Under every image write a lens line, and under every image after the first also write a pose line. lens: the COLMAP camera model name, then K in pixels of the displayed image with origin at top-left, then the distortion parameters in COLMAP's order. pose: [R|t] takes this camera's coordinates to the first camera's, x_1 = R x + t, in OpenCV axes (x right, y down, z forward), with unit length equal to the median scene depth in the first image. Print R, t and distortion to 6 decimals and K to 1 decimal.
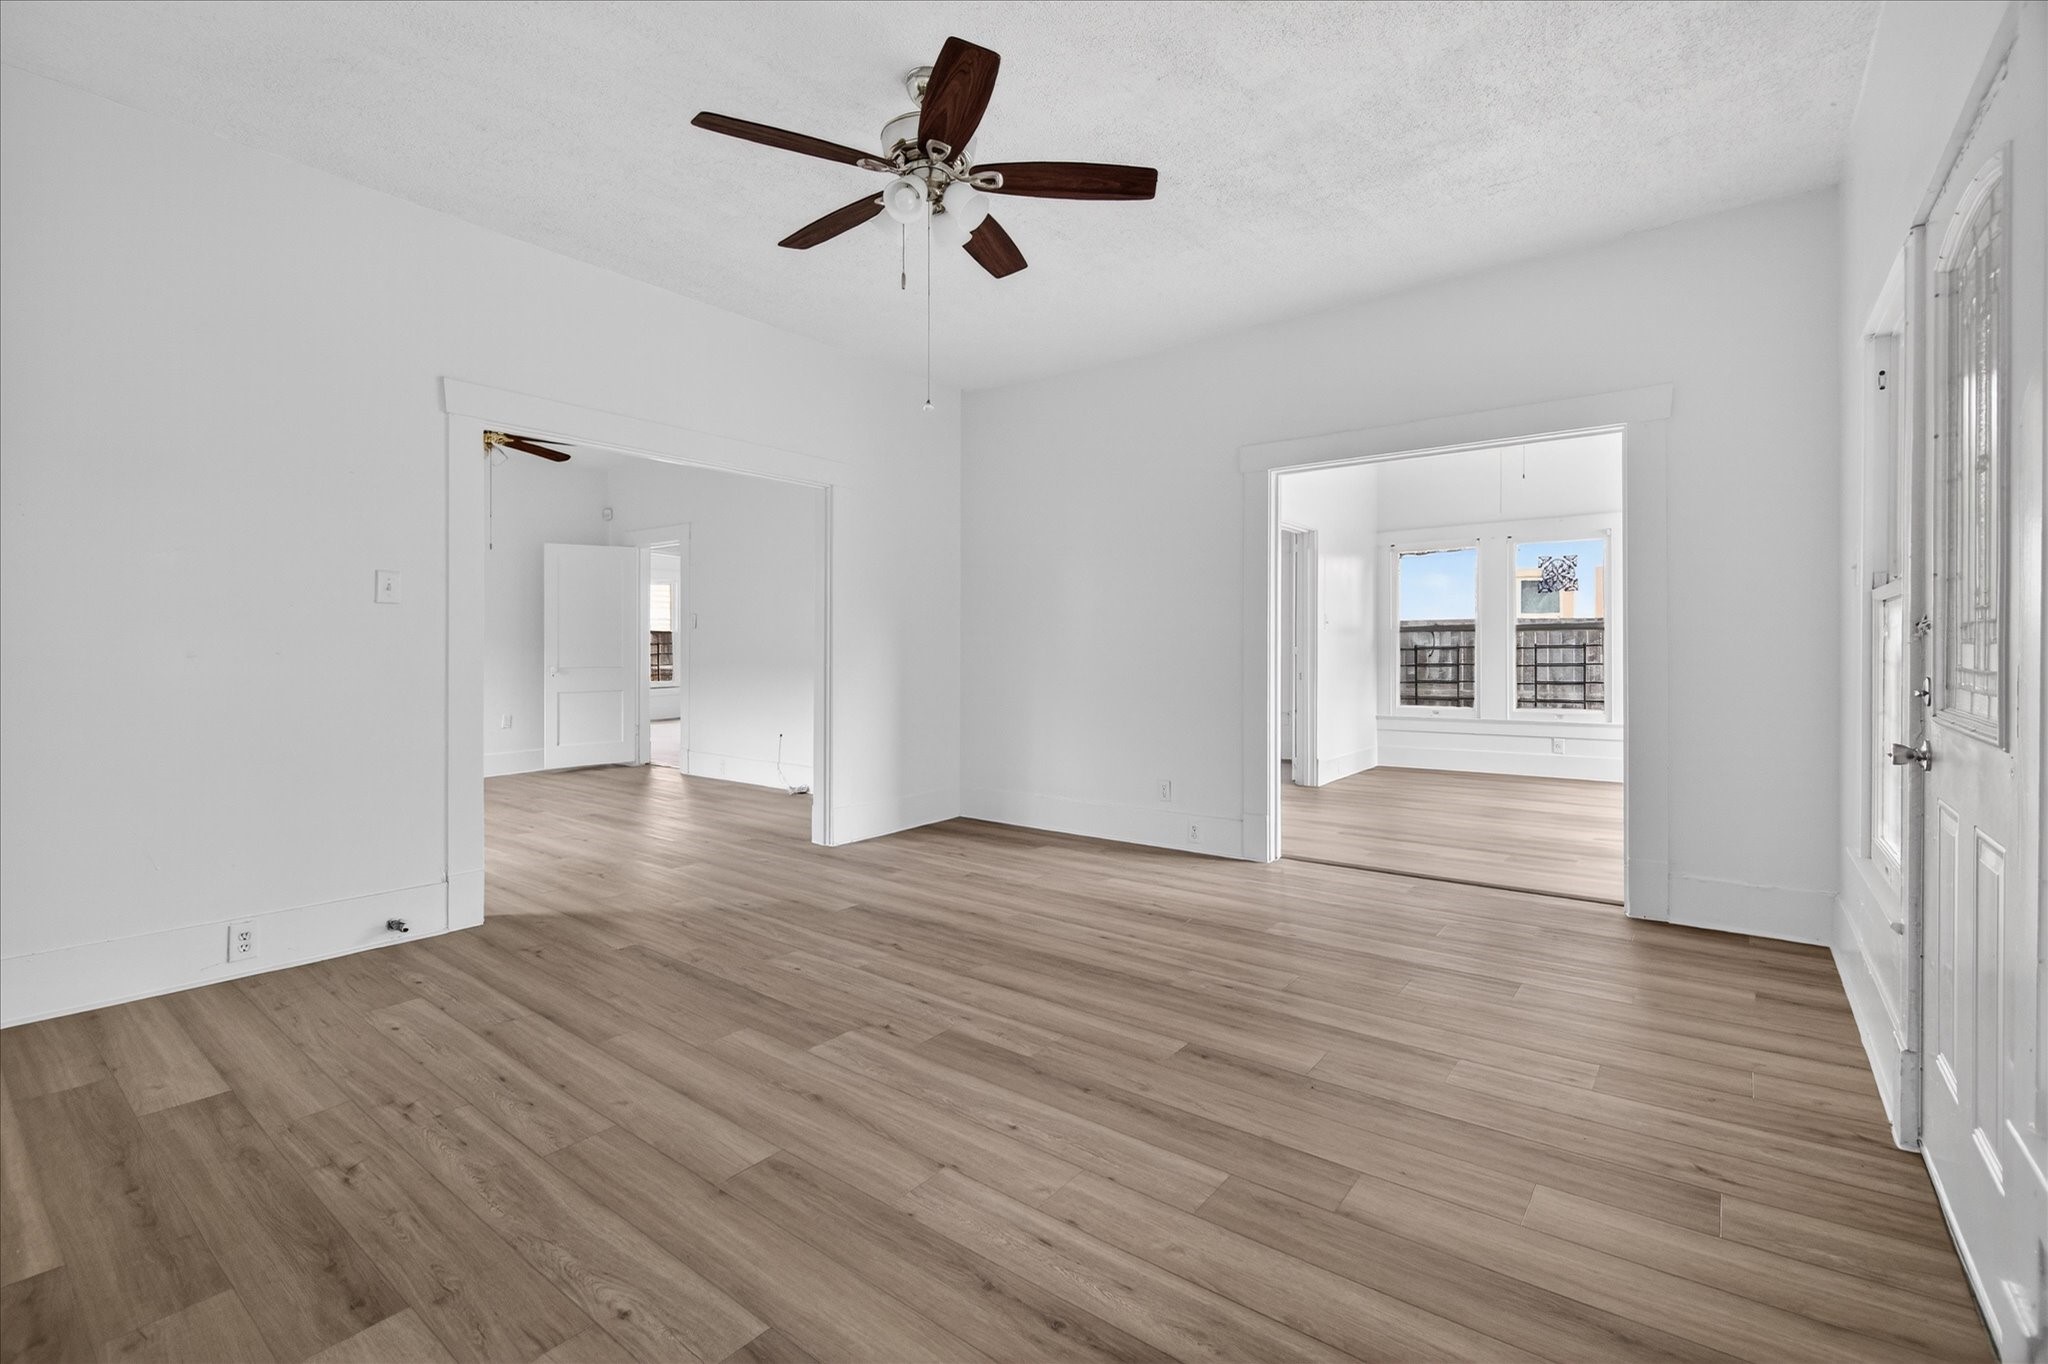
lens RADIAL K [[916.9, 0, 1009.8], [0, 916.9, 641.9], [0, 0, 1]] dist [-0.000101, -0.000106]
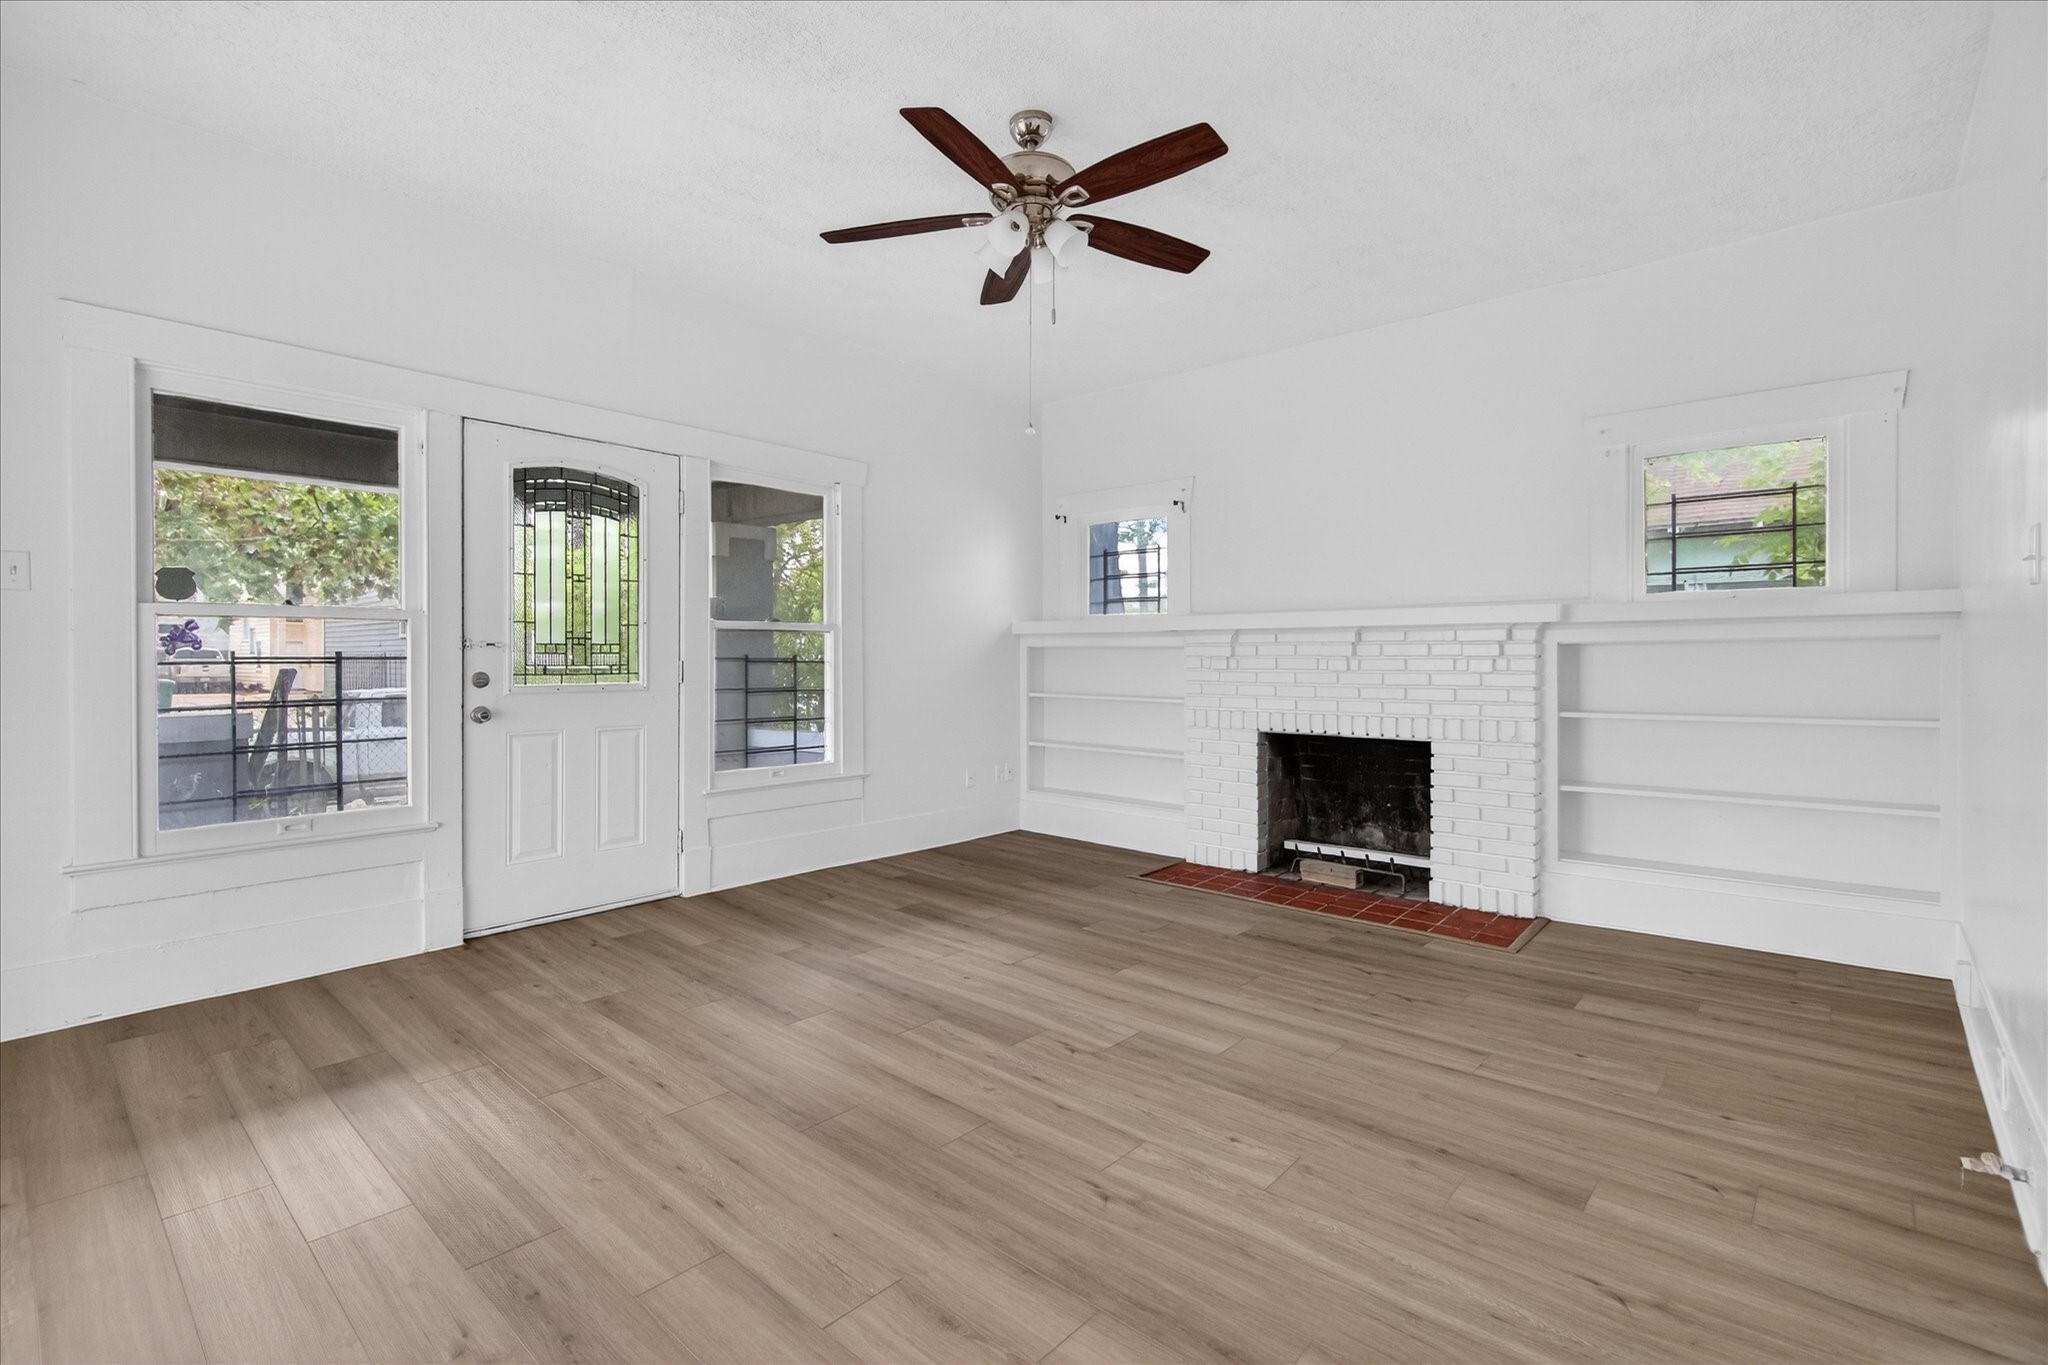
lens RADIAL K [[934.2, 0, 1016.6], [0, 934.2, 657.1], [0, 0, 1]] dist [0.001169, -0.000136]
pose [[-0.998348, -0.002621, 0.057402, -0.136666], [-0.002460, 0.999993, 0.002875, 0.000438], [-0.057409, 0.002729, -0.998347, 2.084392]]
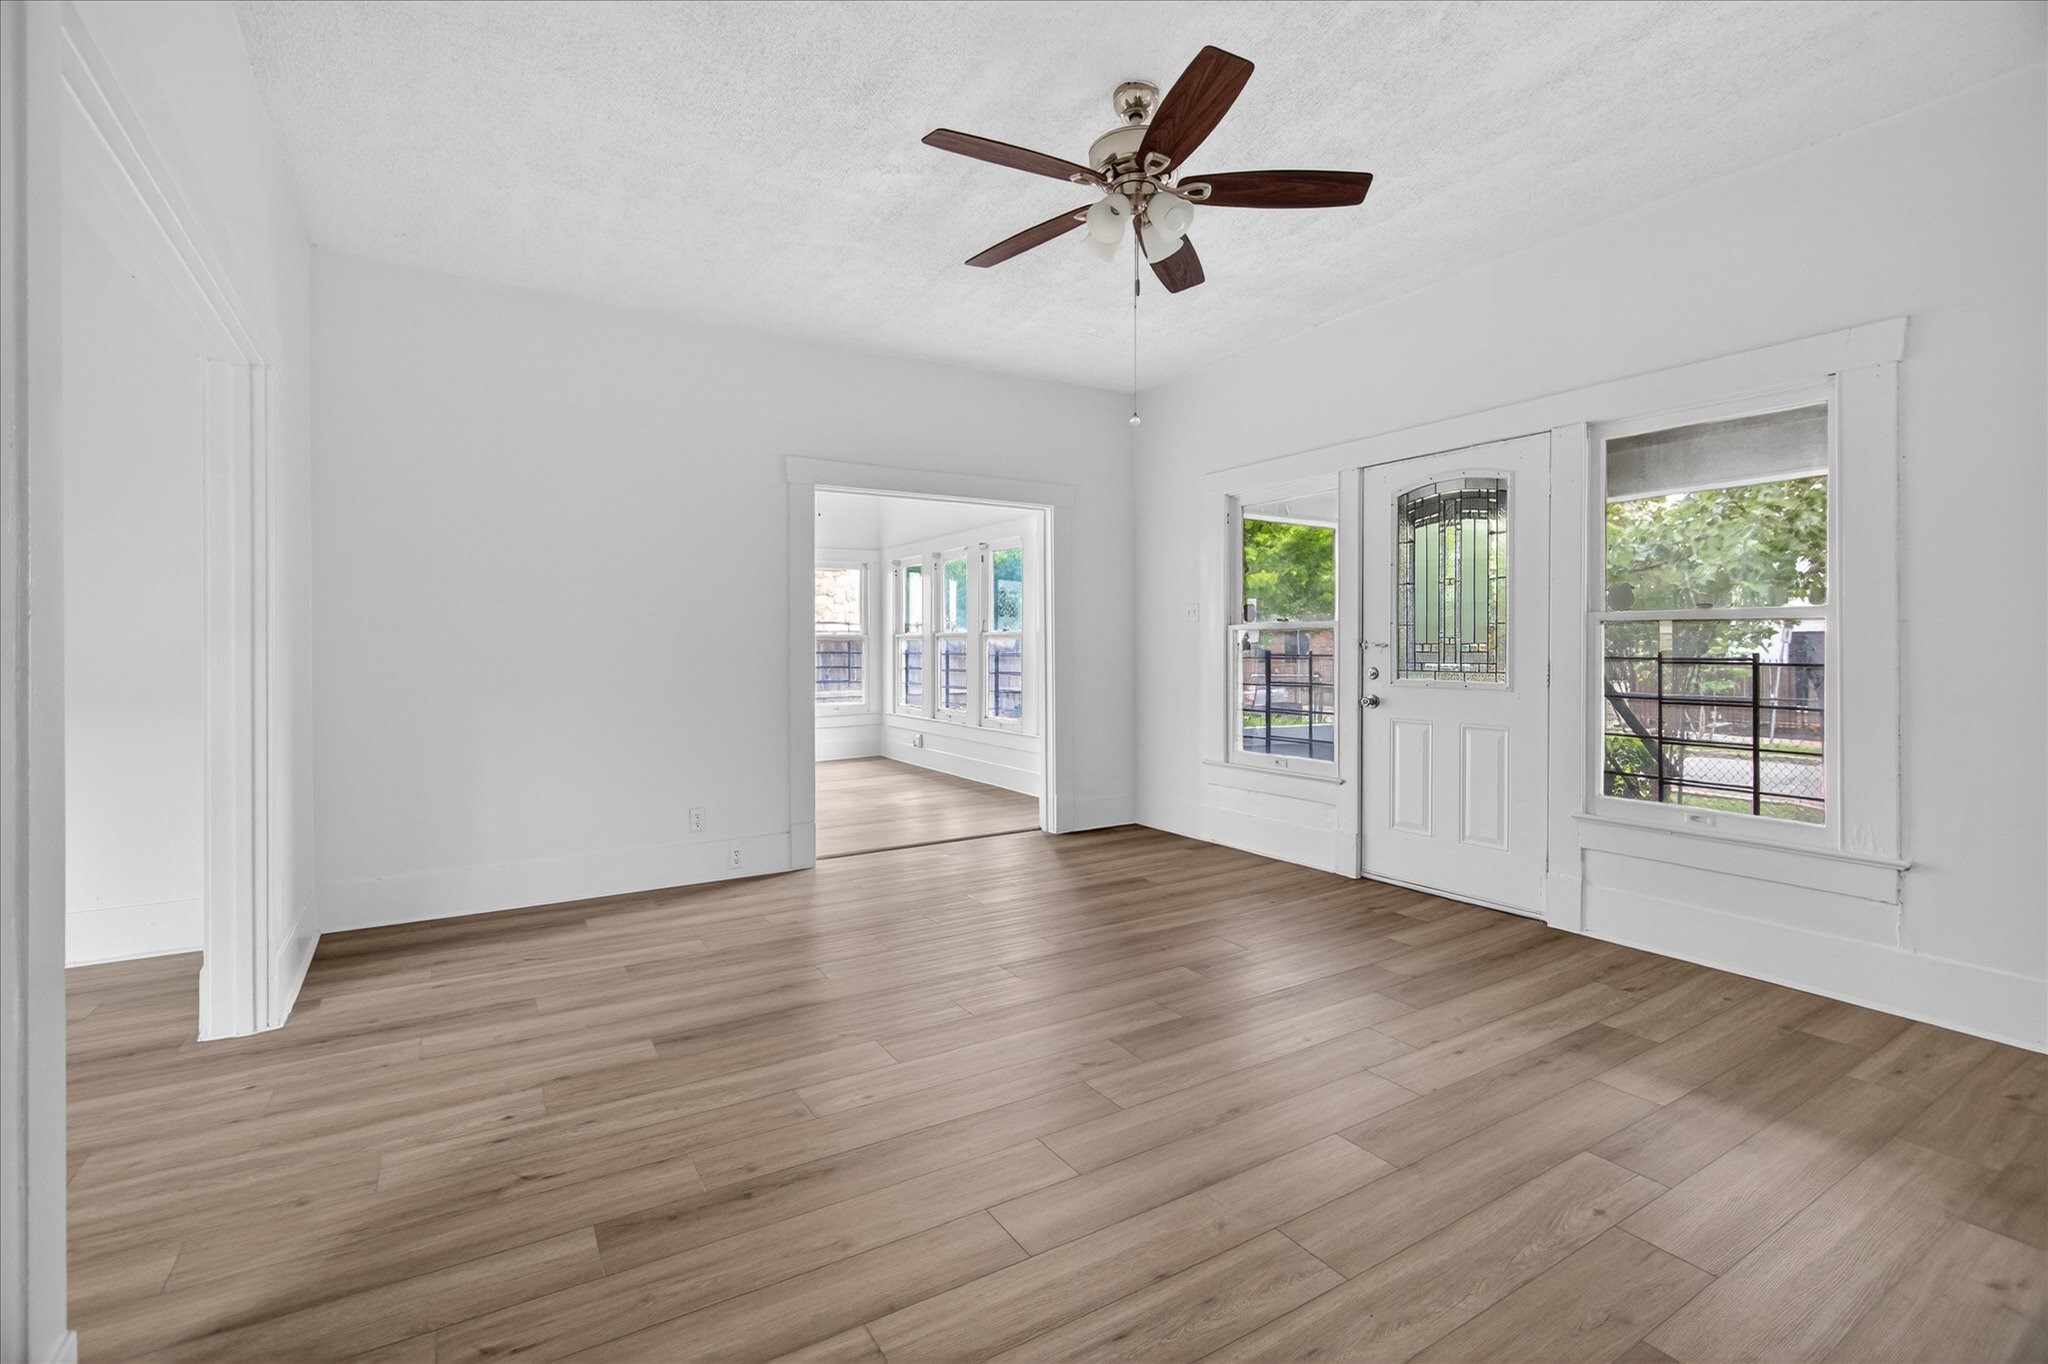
lens RADIAL K [[916.9, 0, 1009.8], [0, 916.9, 641.9], [0, 0, 1]] dist [-0.000101, -0.000106]
pose [[0.346389, 0.008011, 0.938057, -1.092681], [0.001446, 0.999958, -0.009073, -0.003734], [-0.938090, 0.004499, 0.346363, 0.781703]]
